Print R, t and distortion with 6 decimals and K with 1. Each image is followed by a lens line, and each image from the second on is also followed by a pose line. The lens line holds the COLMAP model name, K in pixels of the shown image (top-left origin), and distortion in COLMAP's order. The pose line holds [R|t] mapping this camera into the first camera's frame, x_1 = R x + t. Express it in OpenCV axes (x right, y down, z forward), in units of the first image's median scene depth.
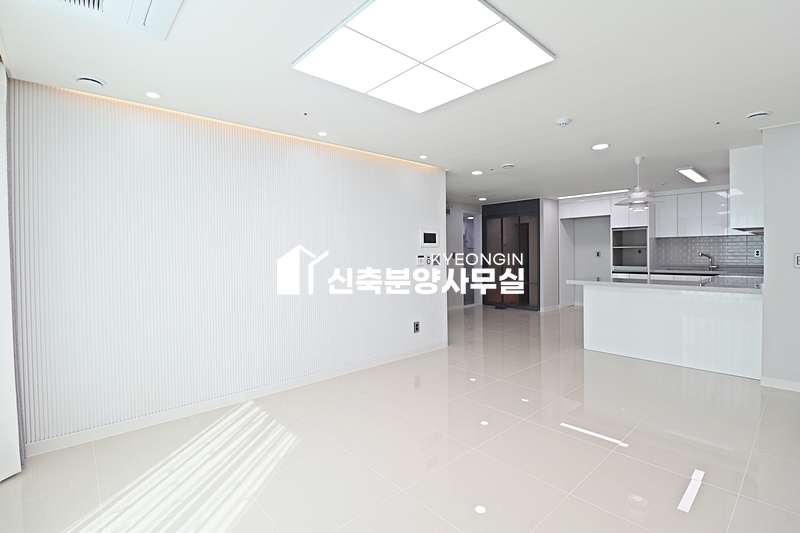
lens RADIAL K [[370.3, 0, 401.5], [0, 370.3, 257.0], [0, 0, 1]] dist [-0.003484, -0.008240]
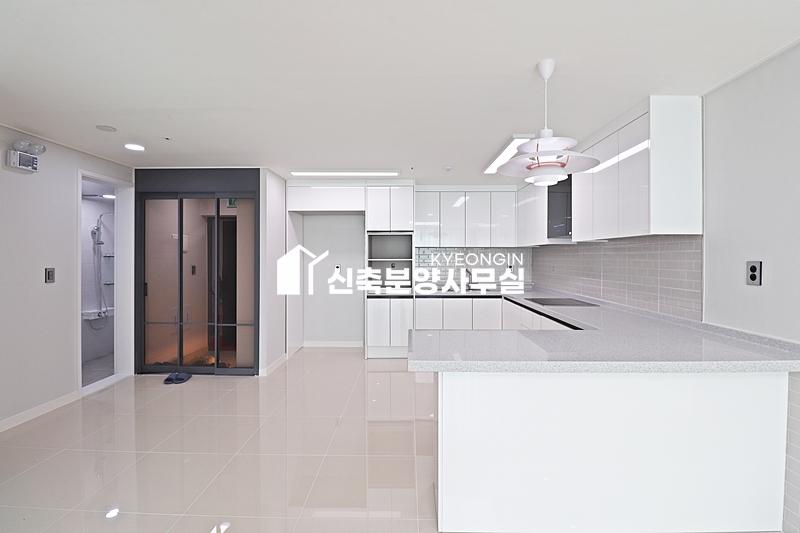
lens RADIAL K [[370.3, 0, 401.5], [0, 370.3, 257.0], [0, 0, 1]] dist [-0.003484, -0.008240]
pose [[0.679912, 0.011921, 0.733197, 0.110981], [0.002838, 0.999818, -0.018888, -0.015786], [-0.733289, 0.014923, 0.679754, 0.457090]]
